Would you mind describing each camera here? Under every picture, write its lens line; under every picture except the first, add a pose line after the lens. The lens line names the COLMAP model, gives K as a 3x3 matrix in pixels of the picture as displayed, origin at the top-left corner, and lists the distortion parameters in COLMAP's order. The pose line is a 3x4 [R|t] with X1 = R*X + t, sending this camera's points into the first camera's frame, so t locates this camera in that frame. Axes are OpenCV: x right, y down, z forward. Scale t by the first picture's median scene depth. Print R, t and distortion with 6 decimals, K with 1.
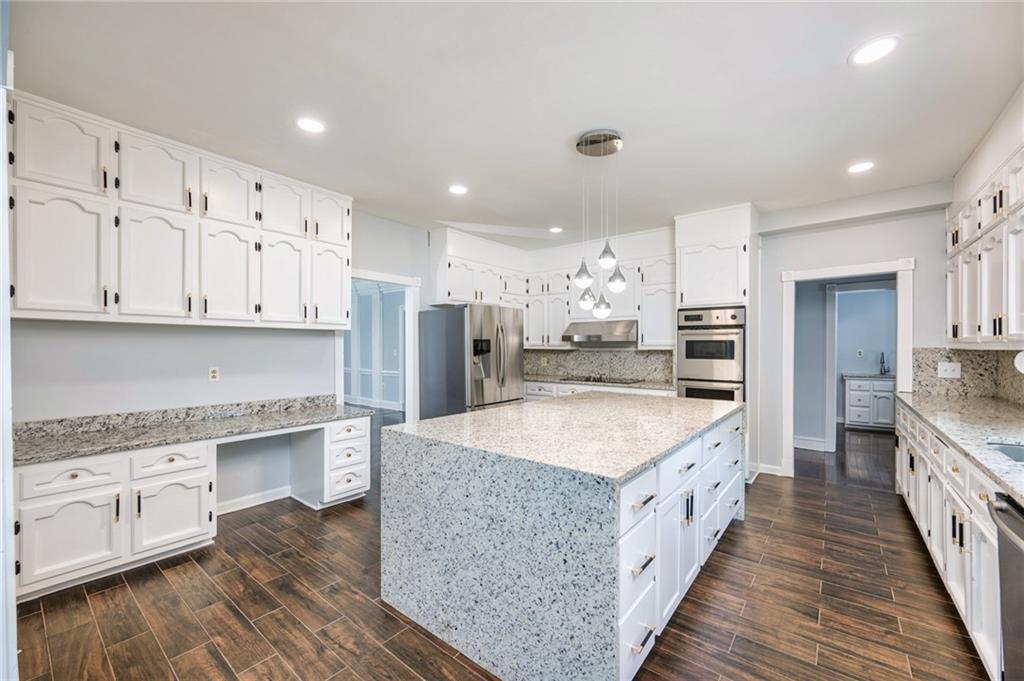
lens RADIAL K [[408.6, 0, 516.1], [0, 408.6, 346.9], [0, 0, 1]] dist [0.004379, 0.000299]
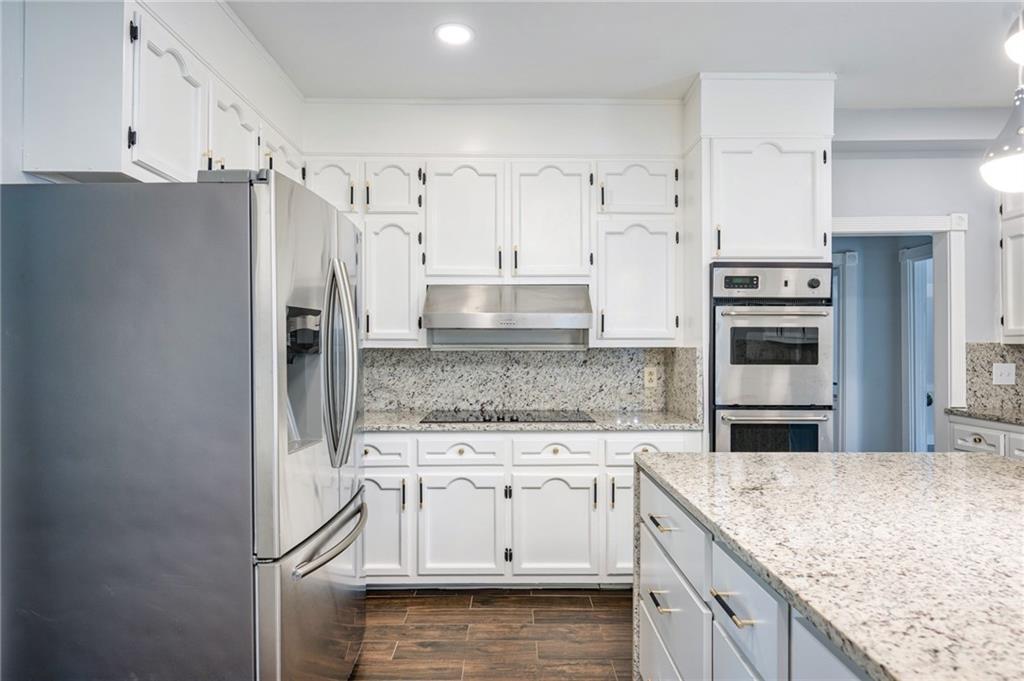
lens RADIAL K [[597.4, 0, 509.6], [0, 597.4, 345.6], [0, 0, 1]] dist [-0.013176, 0.006673]
pose [[0.789251, 0.002267, 0.614067, -0.231541], [0.002704, 0.999971, -0.007167, 0.010285], [-0.614065, 0.007317, 0.789222, 0.605575]]
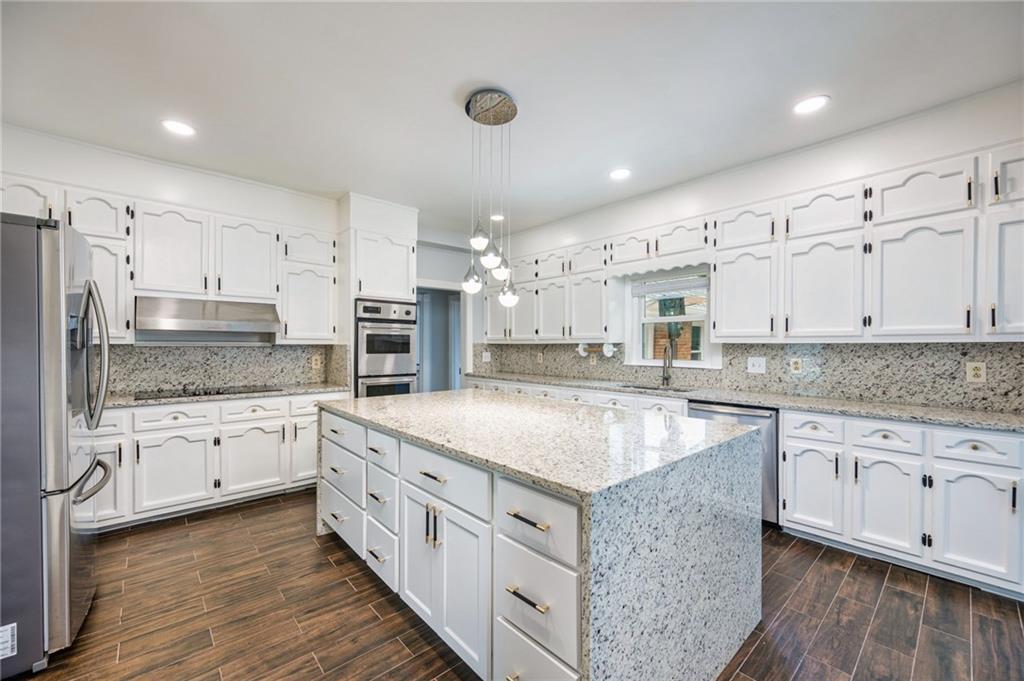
lens RADIAL K [[408.6, 0, 518.9], [0, 408.6, 346.6], [0, 0, 1]] dist [0.004379, 0.000299]
pose [[0.168752, -0.003104, 0.985654, -0.426354], [0.000270, 0.999995, 0.003103, 0.009844], [-0.985658, -0.000257, 0.168752, 0.517185]]
